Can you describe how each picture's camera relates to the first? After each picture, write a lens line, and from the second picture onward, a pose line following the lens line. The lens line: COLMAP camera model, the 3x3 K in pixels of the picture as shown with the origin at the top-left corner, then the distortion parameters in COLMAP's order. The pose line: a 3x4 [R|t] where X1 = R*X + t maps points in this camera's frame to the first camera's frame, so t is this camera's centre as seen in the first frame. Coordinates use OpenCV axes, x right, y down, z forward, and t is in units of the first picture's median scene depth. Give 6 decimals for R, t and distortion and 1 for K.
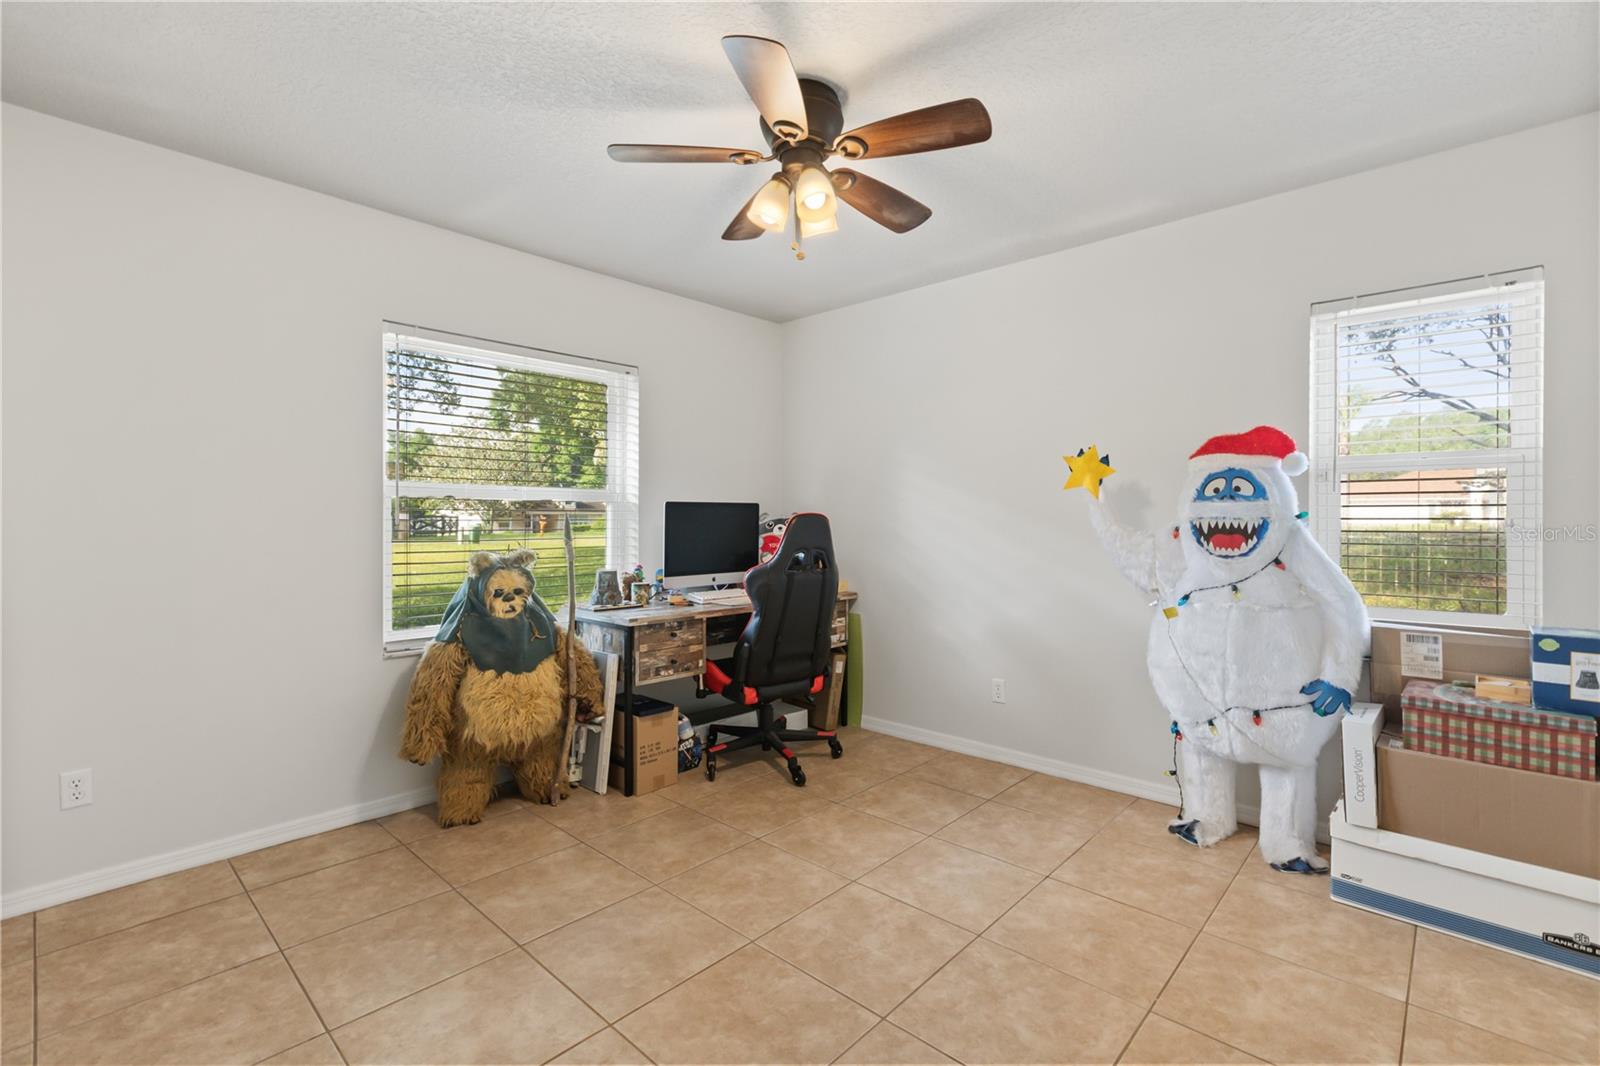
lens RADIAL K [[709.6, 0, 800.0], [0, 709.6, 526.9], [0, 0, 1]] dist [0.002295, -0.000224]
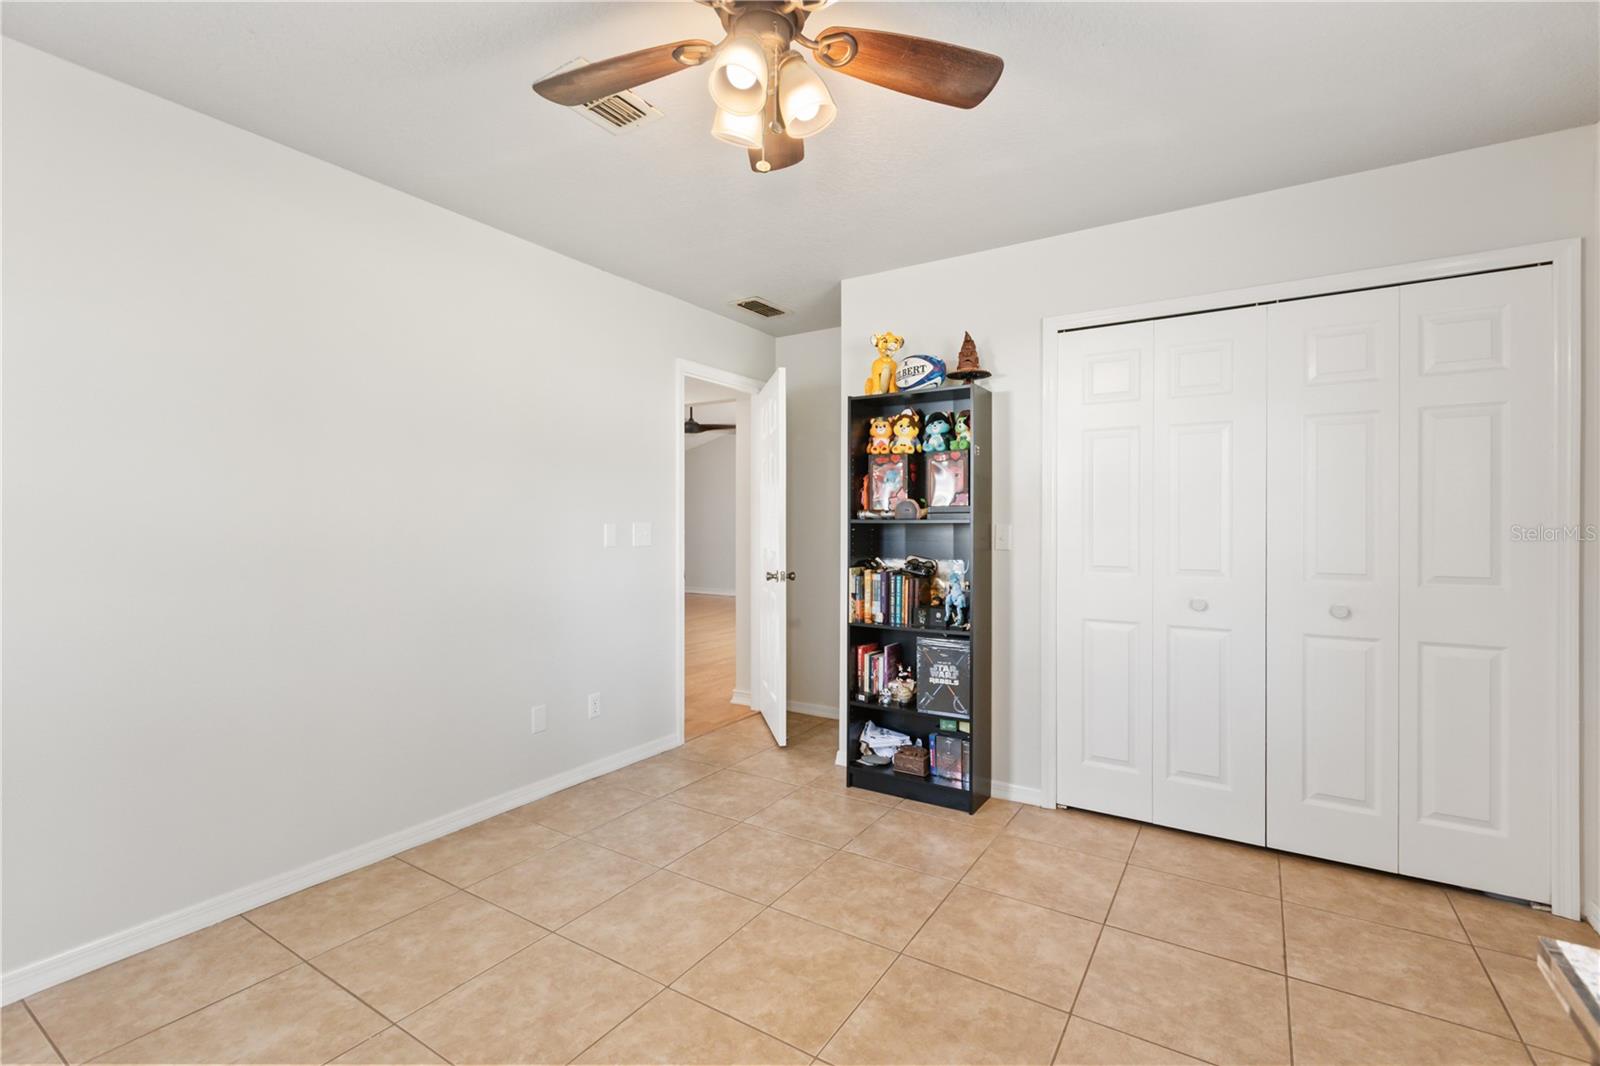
lens RADIAL K [[709.6, 0, 800.0], [0, 709.6, 528.1], [0, 0, 1]] dist [0.002295, -0.000224]
pose [[-0.985576, -0.001375, -0.169230, 0.098682], [-0.003283, 0.999934, 0.010991, -0.026579], [0.169204, 0.011388, -0.985515, 2.017699]]
